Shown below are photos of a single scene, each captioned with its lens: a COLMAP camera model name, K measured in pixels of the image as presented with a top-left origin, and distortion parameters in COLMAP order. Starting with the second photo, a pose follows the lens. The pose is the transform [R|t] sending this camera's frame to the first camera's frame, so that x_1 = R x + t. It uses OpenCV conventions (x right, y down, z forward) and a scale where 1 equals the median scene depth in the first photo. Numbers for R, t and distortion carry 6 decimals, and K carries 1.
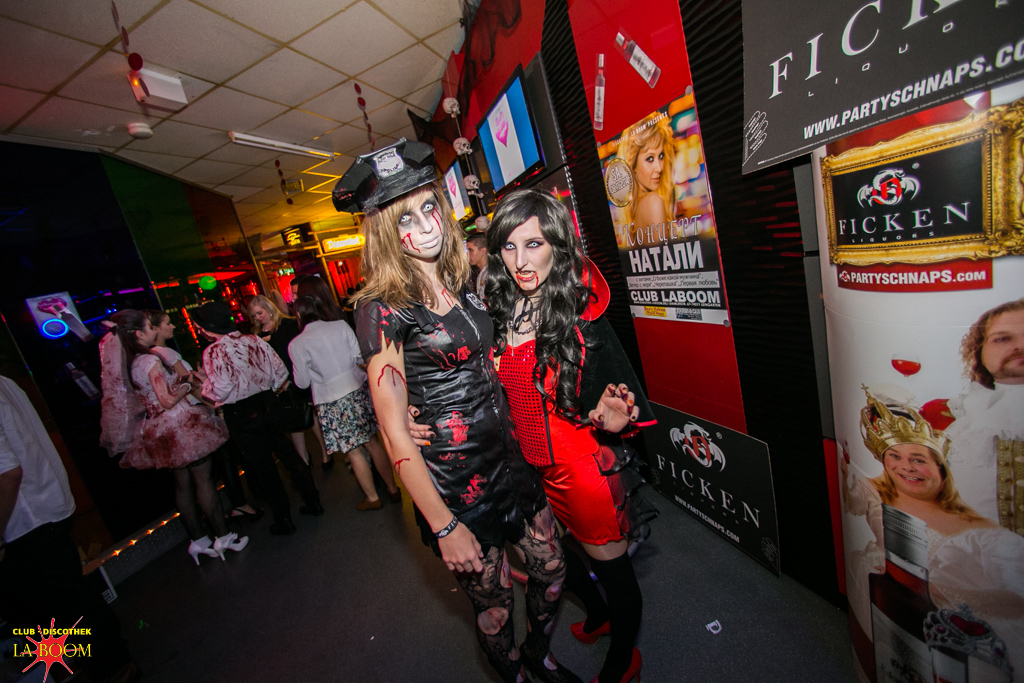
lens RADIAL K [[406.5, 0, 506.6], [0, 406.5, 335.6], [0, 0, 1]] dist [-0.028857, 0.010883]
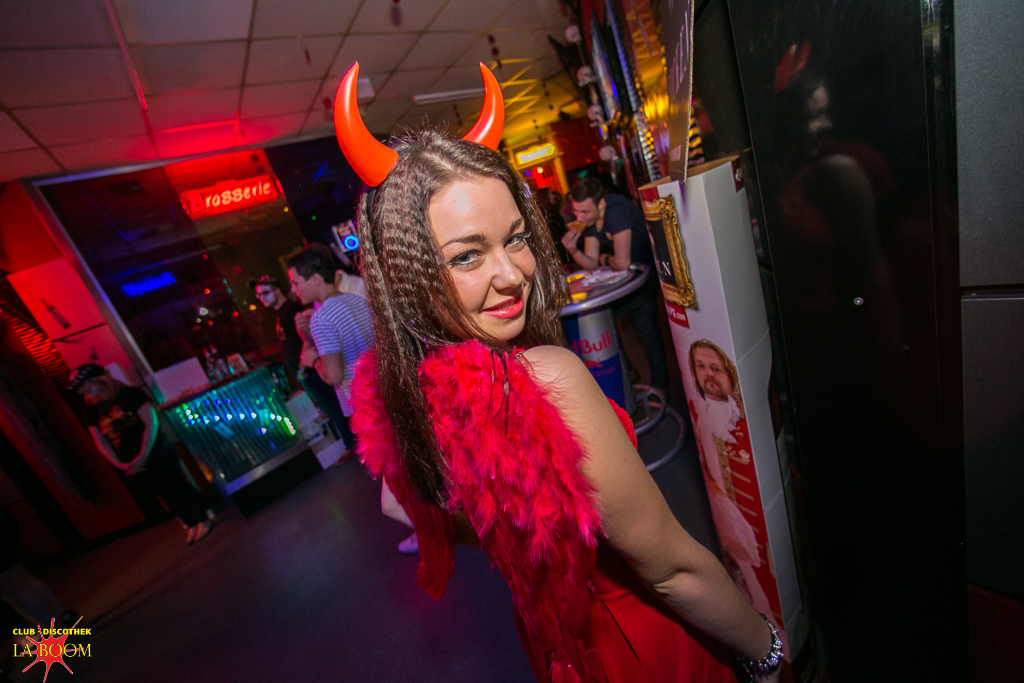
lens RADIAL K [[411.9, 0, 506.9], [0, 411.9, 334.8], [0, 0, 1]] dist [-0.032347, 0.010710]
pose [[0.861466, 0.107307, -0.496348, 0.502252], [0.021896, 0.968661, 0.247419, -0.161875], [0.507343, -0.224011, 0.832119, -0.154242]]
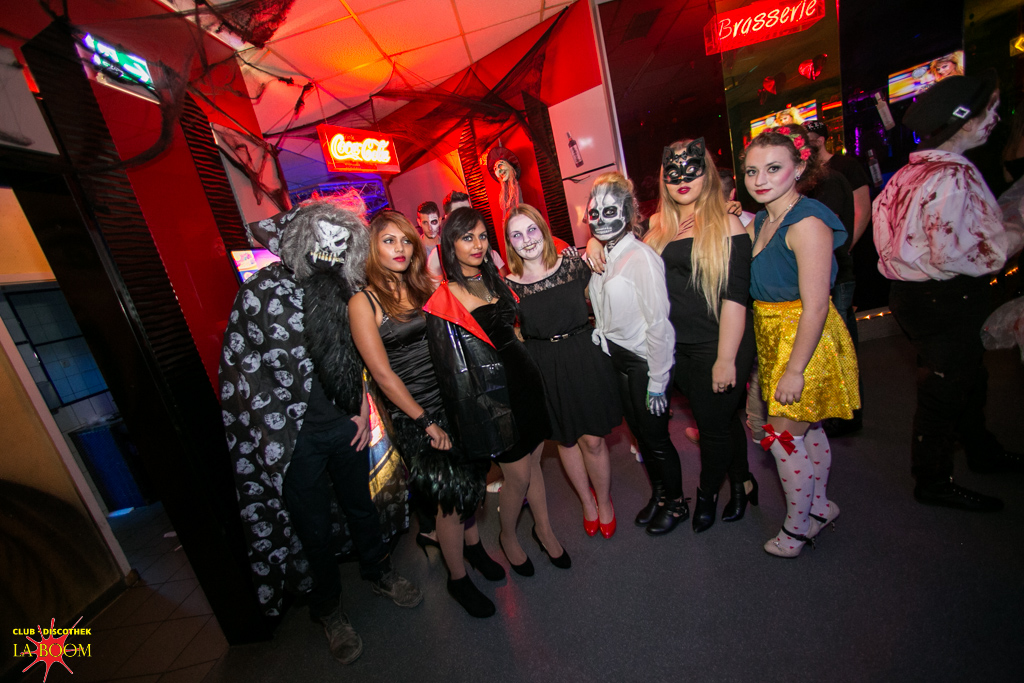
lens RADIAL K [[406.5, 0, 506.6], [0, 406.5, 335.6], [0, 0, 1]] dist [-0.028857, 0.010883]
pose [[0.332675, 0.365421, -0.869364, -0.358805], [-0.028229, 0.925319, 0.378138, 0.227647], [0.942619, -0.101256, 0.318146, -0.578304]]
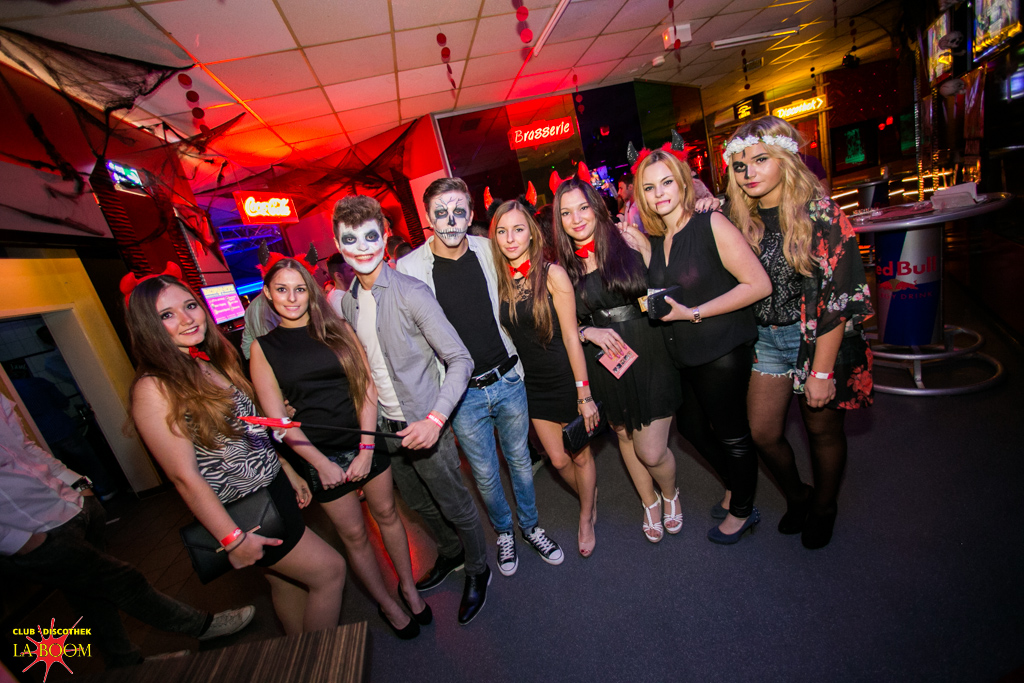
lens RADIAL K [[406.5, 0, 506.6], [0, 406.5, 335.6], [0, 0, 1]] dist [-0.028857, 0.010883]
pose [[0.572854, 0.290786, -0.766343, 0.407698], [-0.047638, 0.945187, 0.323036, 0.041188], [0.818272, -0.148545, 0.555307, -0.810732]]
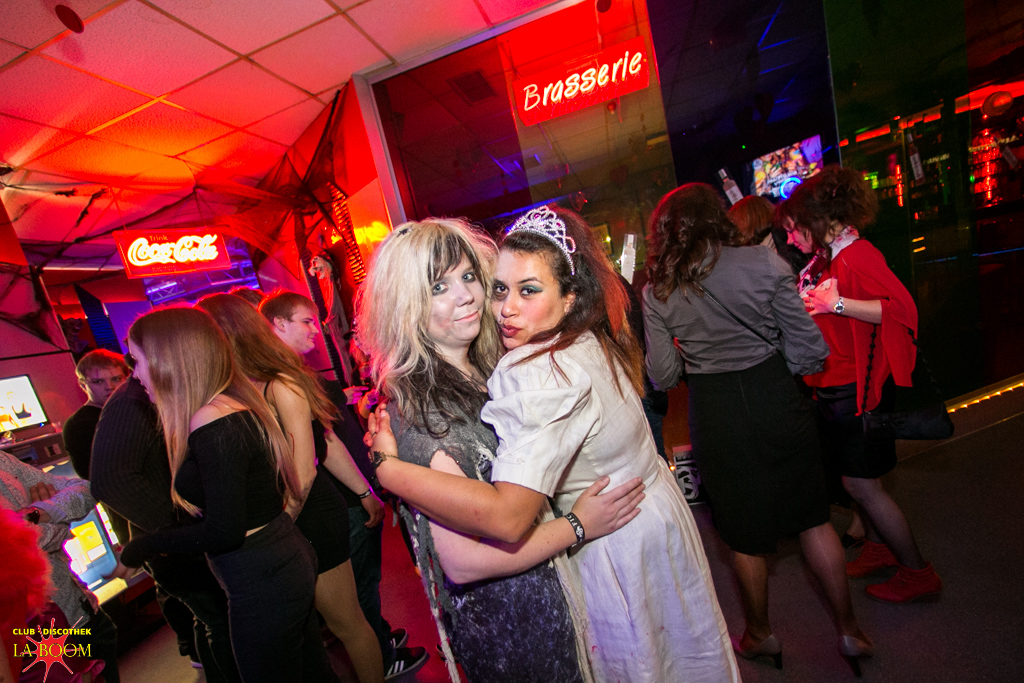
lens RADIAL K [[486.3, 0, 513.5], [0, 486.3, 402.1], [0, 0, 1]] dist [-0.033237, 0.013706]
pose [[0.163616, 0.394378, -0.904265, -0.120702], [0.008241, 0.916039, 0.401004, -0.053031], [0.986490, -0.073062, 0.146629, 0.538886]]
